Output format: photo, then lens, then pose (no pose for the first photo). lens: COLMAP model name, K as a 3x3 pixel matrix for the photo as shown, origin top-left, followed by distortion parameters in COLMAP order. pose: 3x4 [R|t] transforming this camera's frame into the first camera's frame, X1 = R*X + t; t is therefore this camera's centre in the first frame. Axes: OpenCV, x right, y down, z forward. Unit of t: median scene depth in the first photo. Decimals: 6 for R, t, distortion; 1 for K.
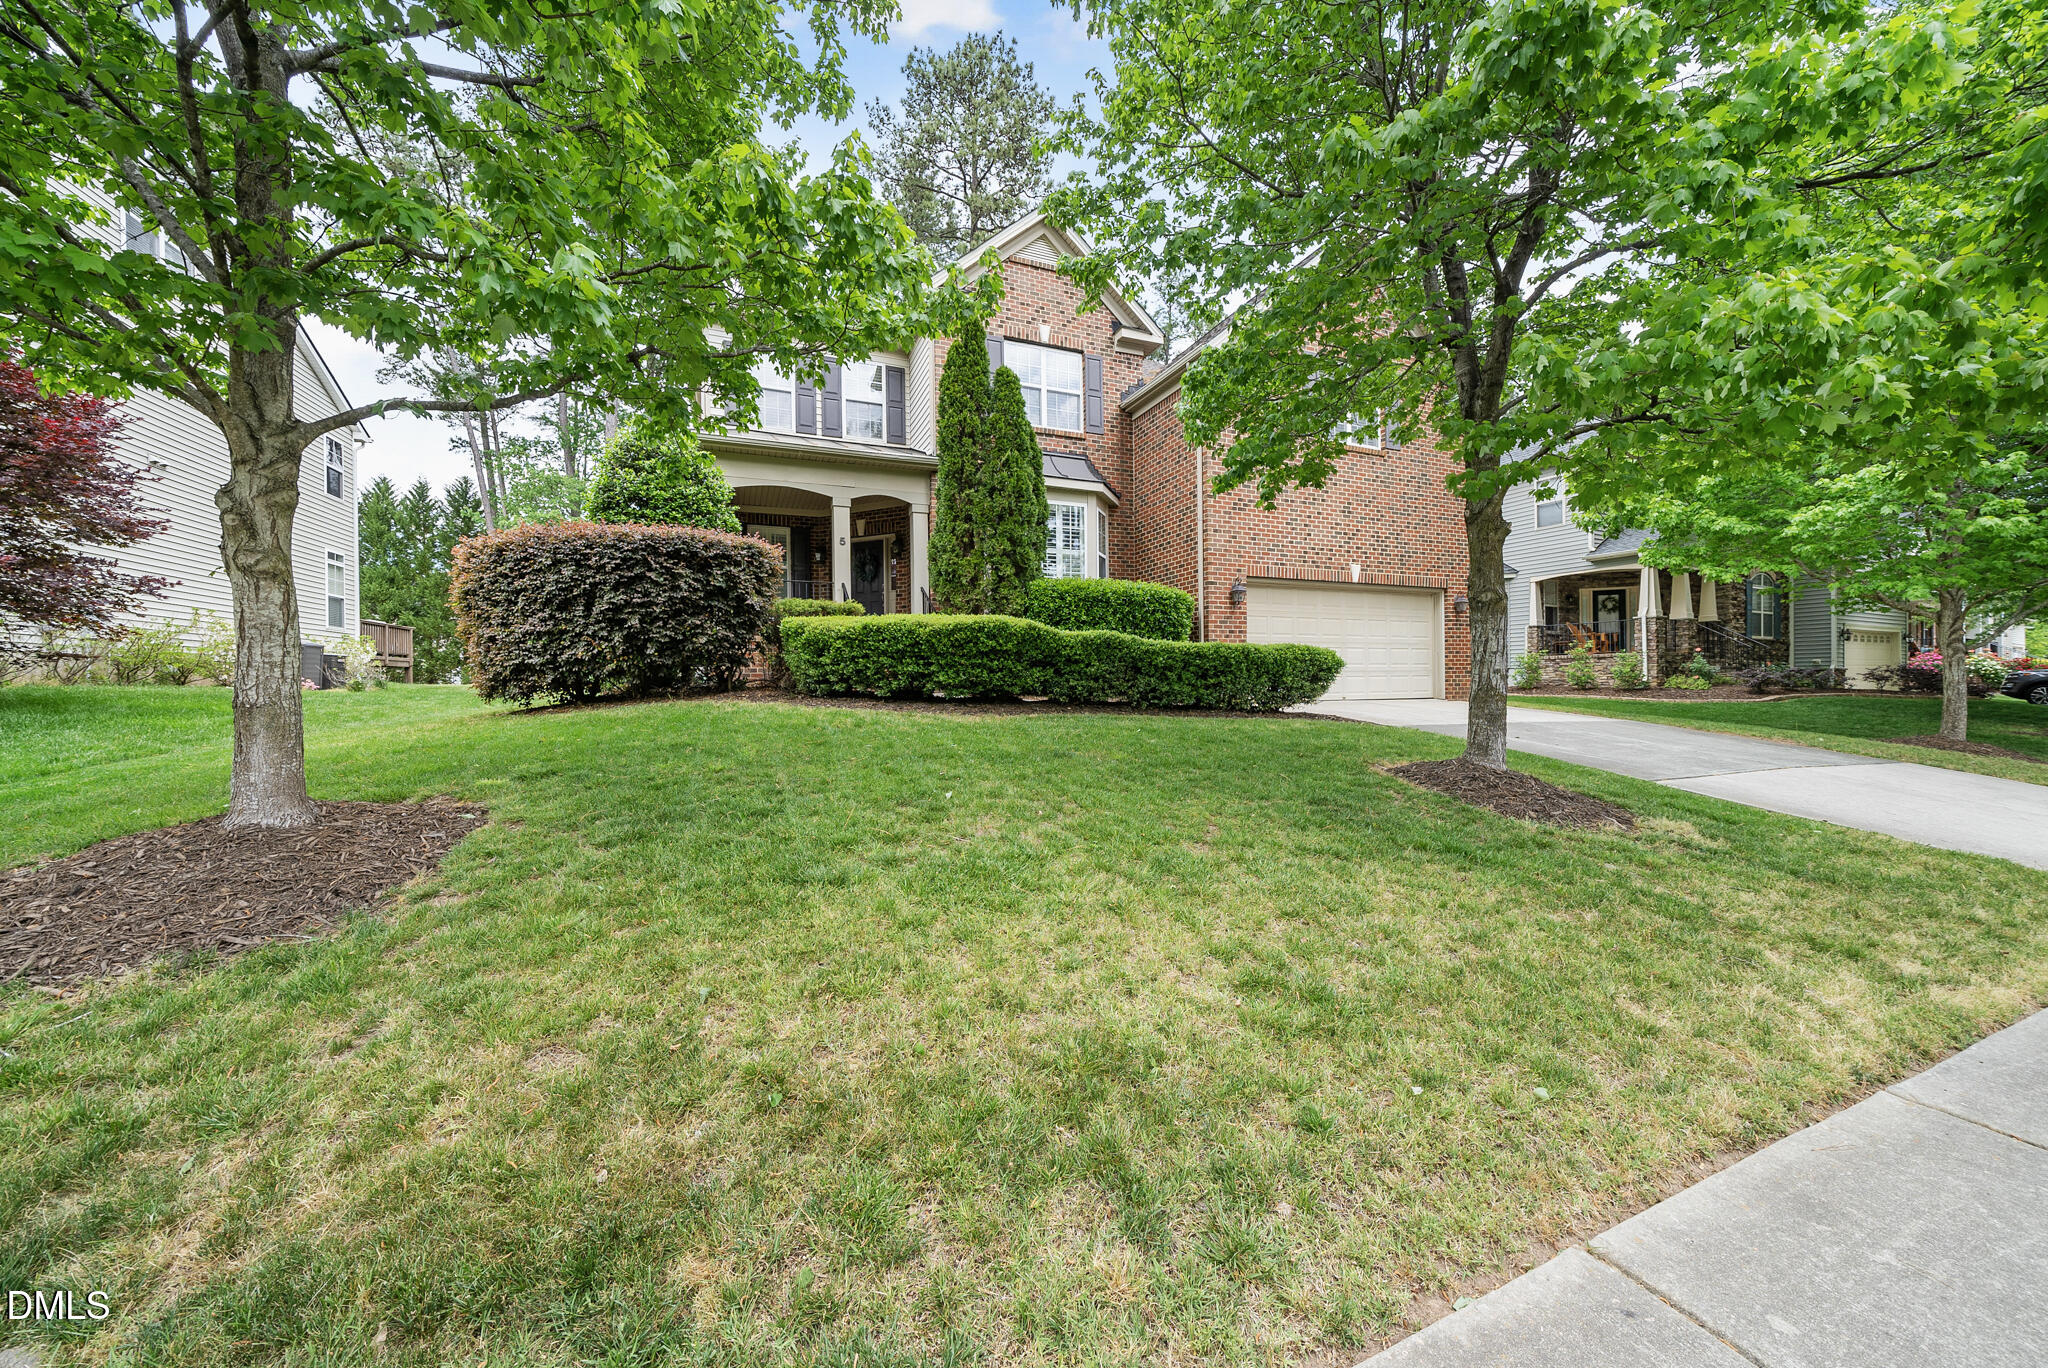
lens RADIAL K [[706.9, 0, 996.5], [0, 706.9, 675.6], [0, 0, 1]] dist [-0.008576, 0.000211]
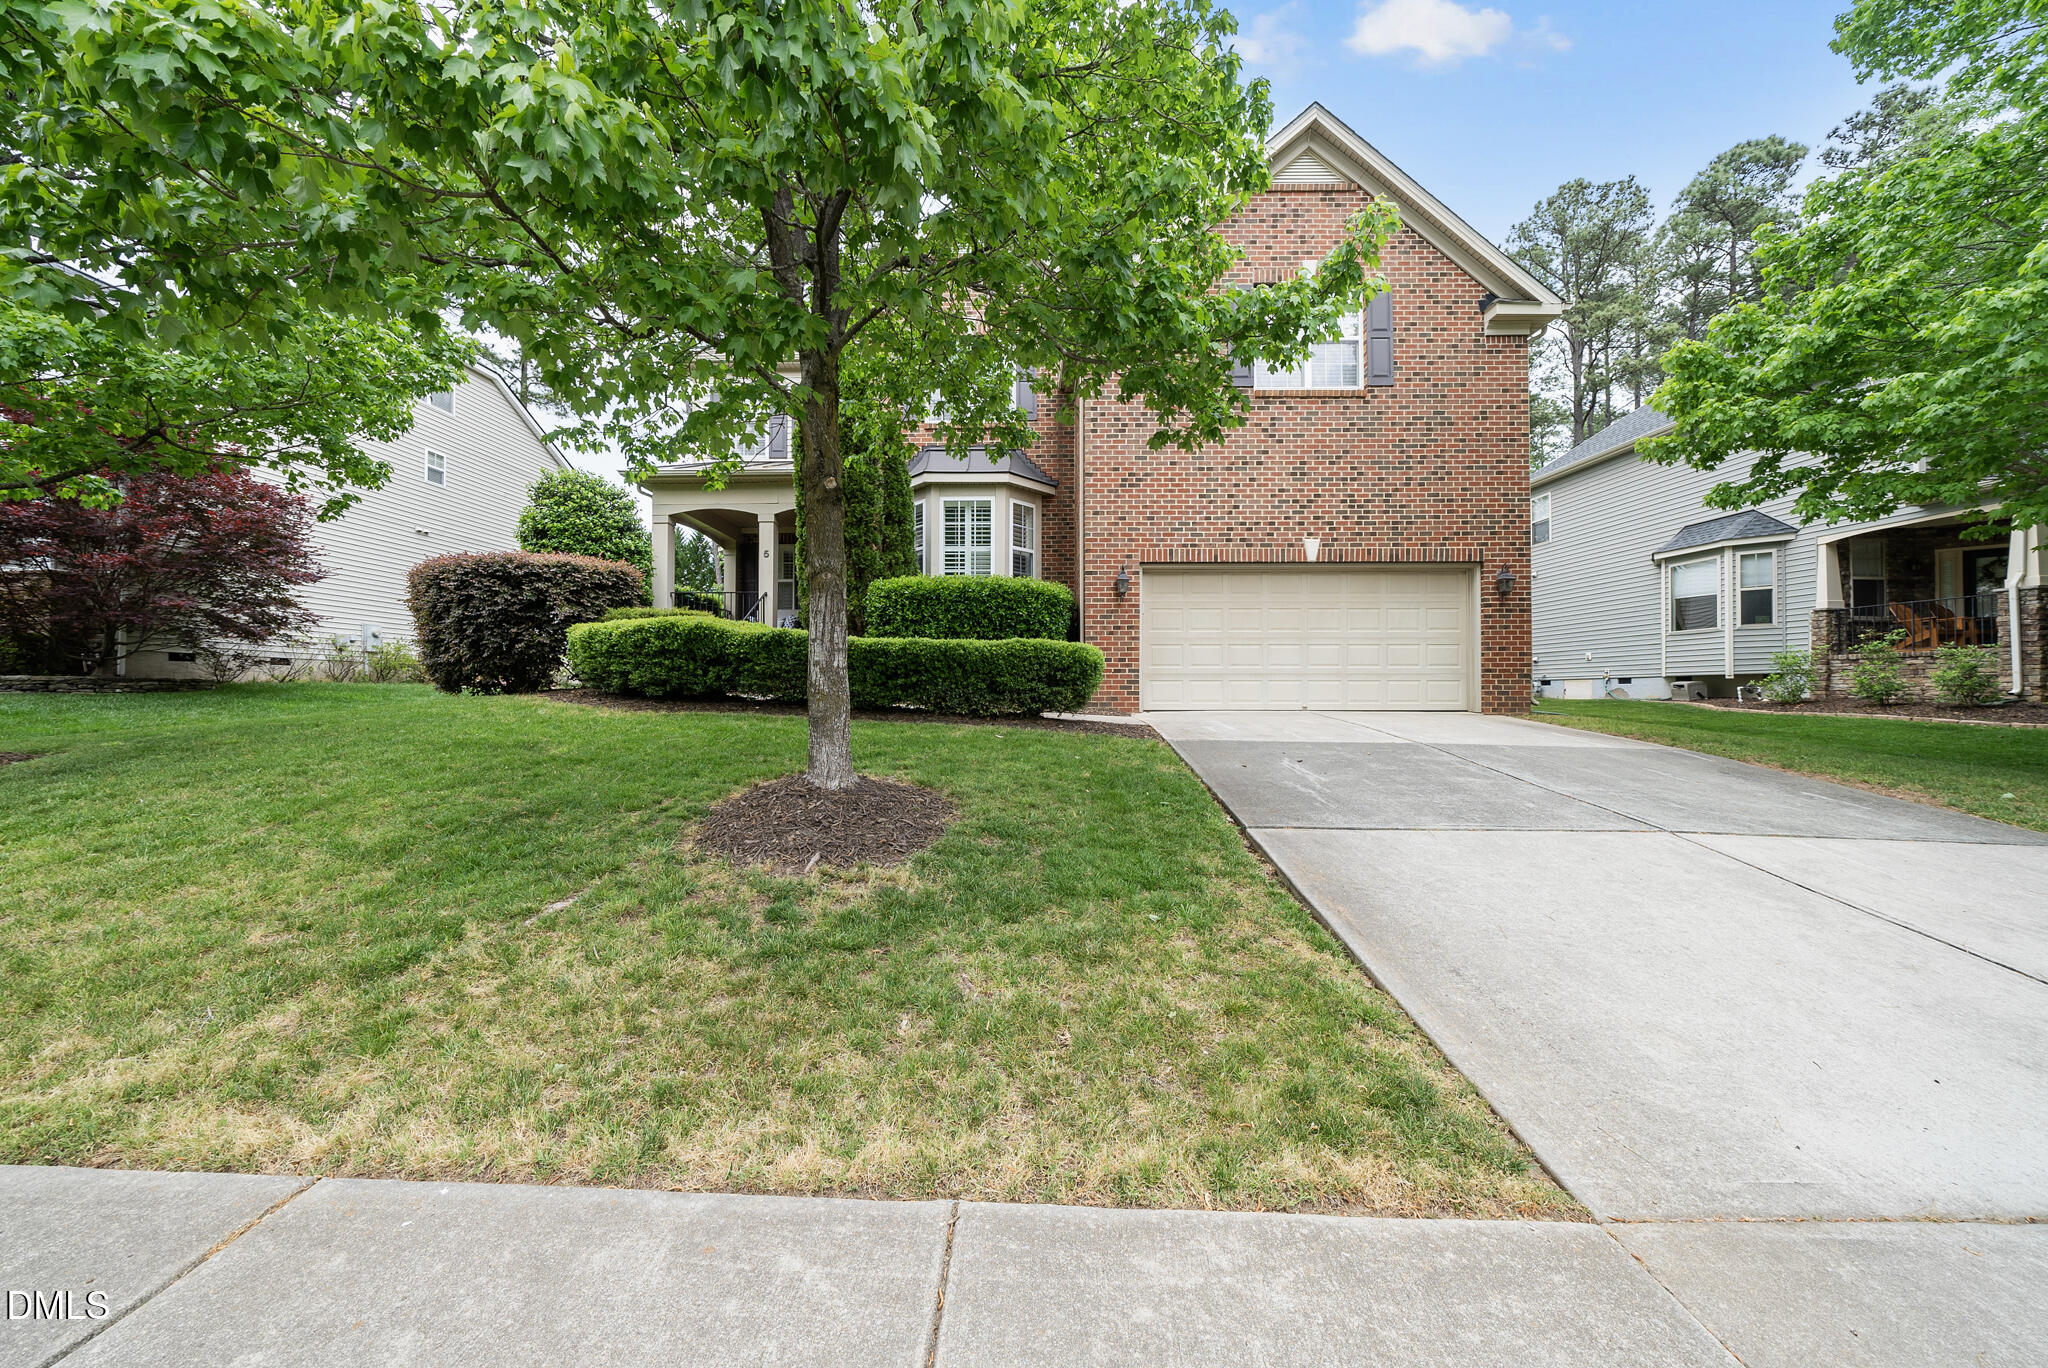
lens RADIAL K [[706.9, 0, 1022.2], [0, 706.9, 679.0], [0, 0, 1]] dist [-0.008576, 0.000211]
pose [[0.918969, 0.003557, -0.394313, 0.881211], [-0.005871, 0.999972, -0.004662, 0.008568], [0.394286, 0.006599, 0.918964, 0.243726]]
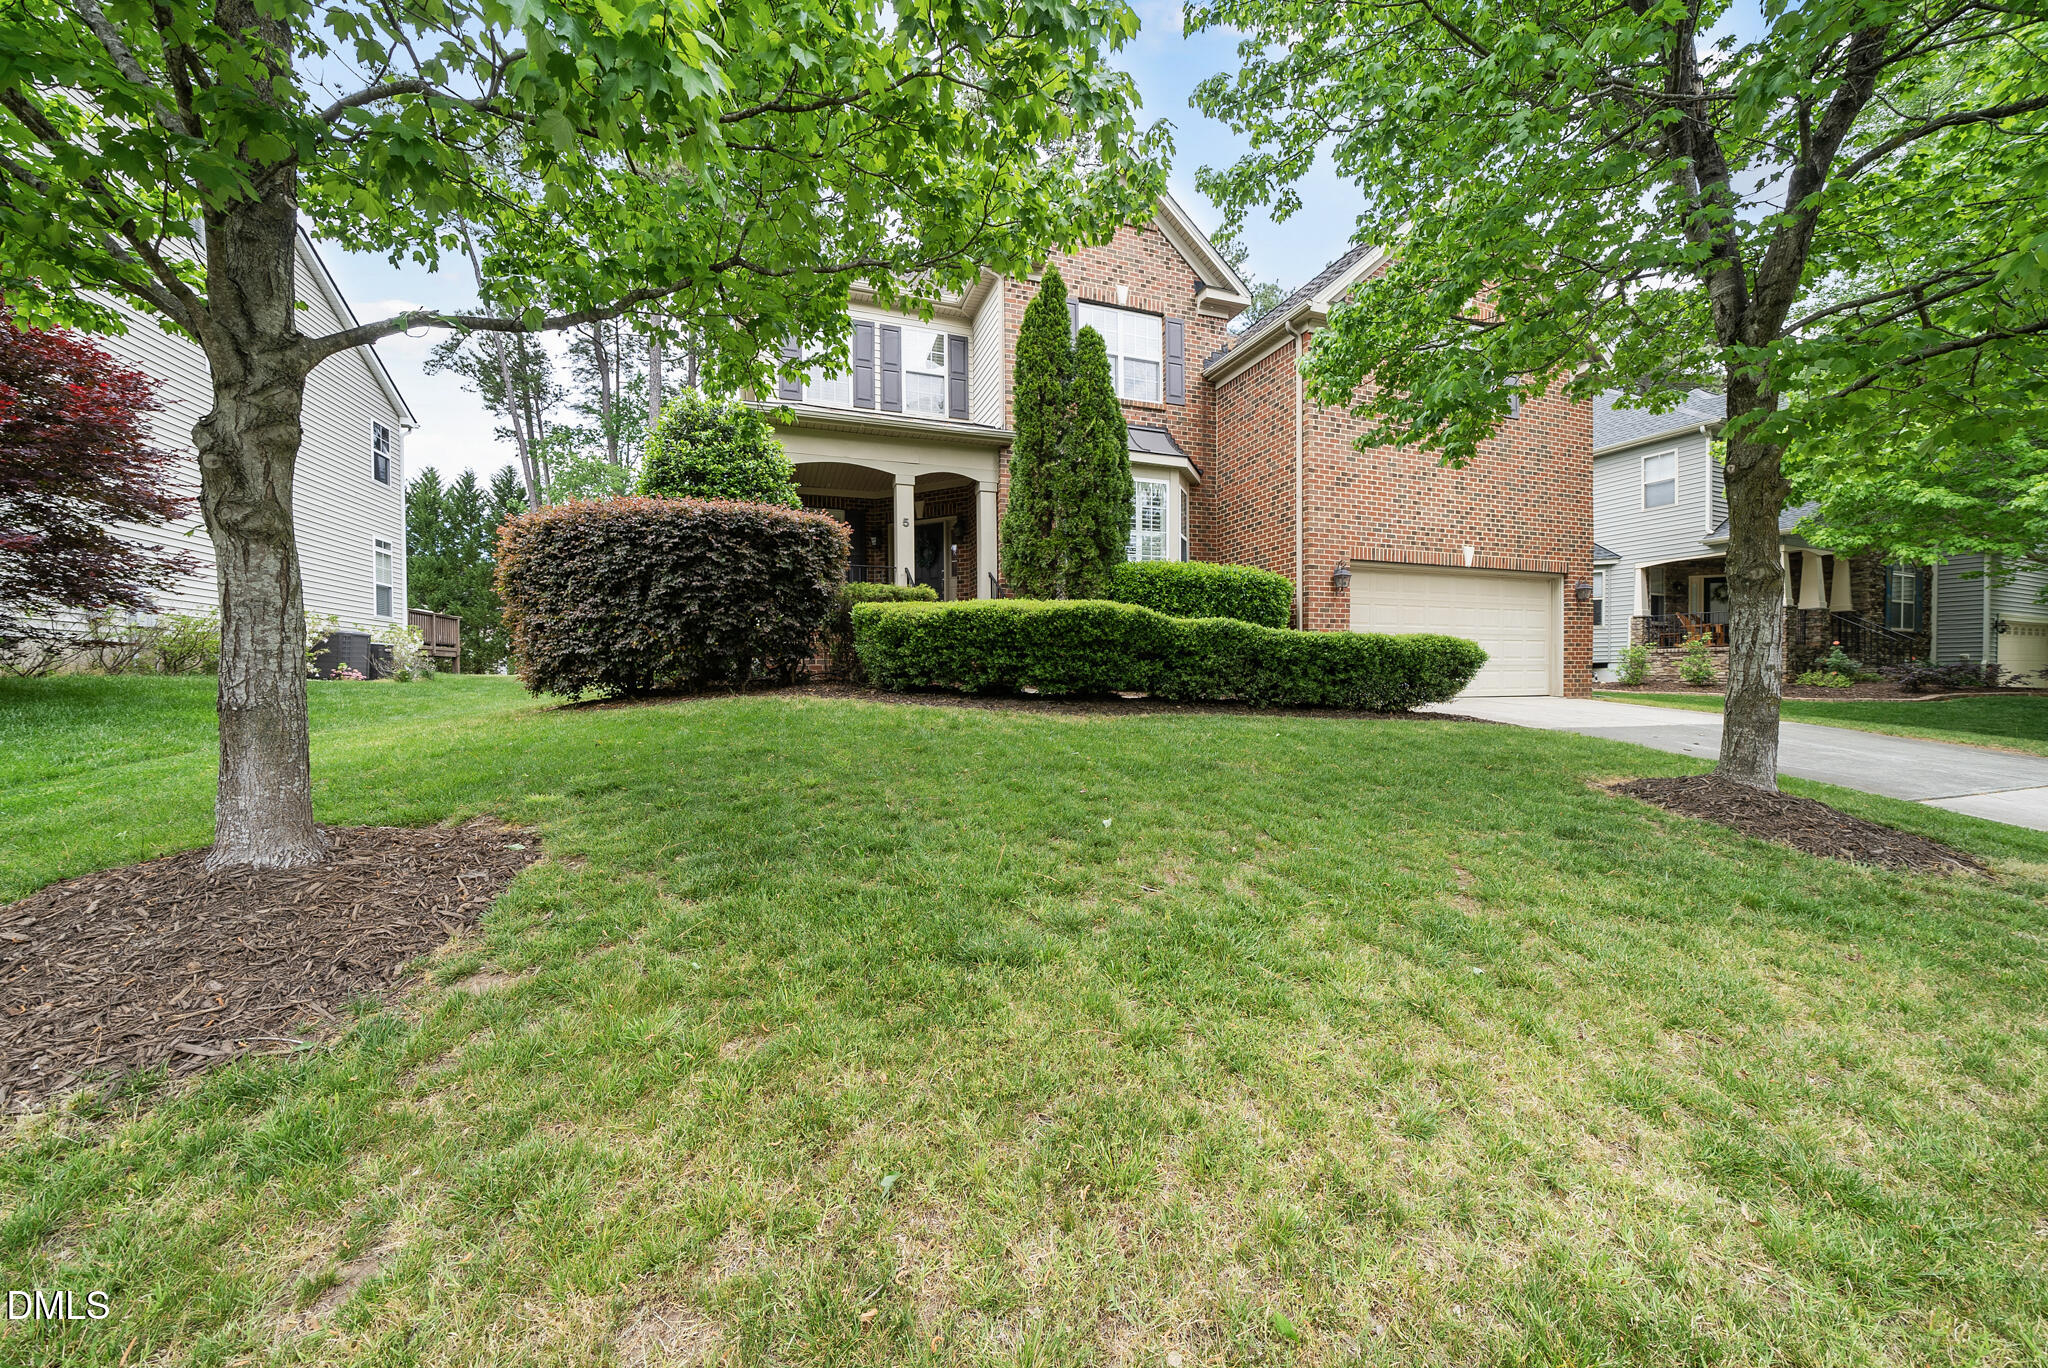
lens RADIAL K [[706.9, 0, 990.8], [0, 706.9, 675.5], [0, 0, 1]] dist [-0.008576, 0.000211]
pose [[0.998798, 0.004867, -0.048775, -0.092384], [-0.004305, 0.999923, 0.011630, -0.002101], [0.048828, -0.011406, 0.998742, 0.121535]]
